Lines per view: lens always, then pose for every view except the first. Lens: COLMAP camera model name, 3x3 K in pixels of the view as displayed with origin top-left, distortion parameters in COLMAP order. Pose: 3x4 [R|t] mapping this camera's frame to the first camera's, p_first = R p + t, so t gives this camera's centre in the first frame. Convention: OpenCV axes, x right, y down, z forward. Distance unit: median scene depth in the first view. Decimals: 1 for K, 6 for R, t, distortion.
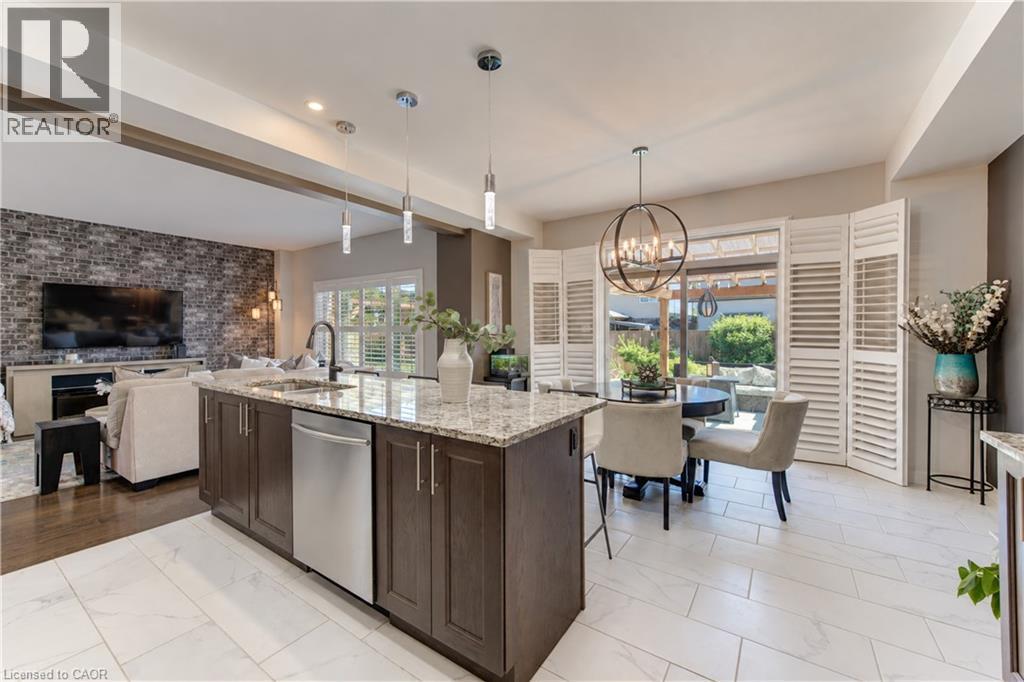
lens RADIAL K [[407.8, 0, 487.7], [0, 407.8, 332.1], [0, 0, 1]] dist [0.000699, 0.000231]
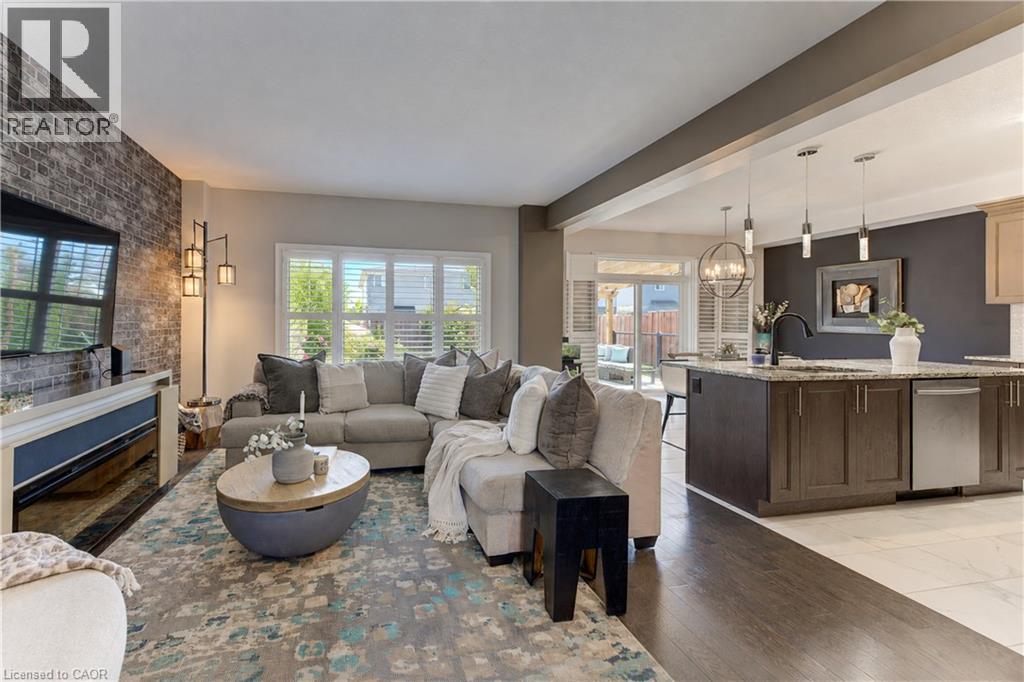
lens RADIAL K [[415.3, 0, 450.3], [0, 415.3, 317.2], [0, 0, 1]] dist [0.012388, 0.000090]
pose [[0.674157, 0.012304, 0.738485, -0.968830], [-0.003918, 0.999907, -0.013083, 0.001969], [-0.738577, 0.005926, 0.674143, 0.451754]]
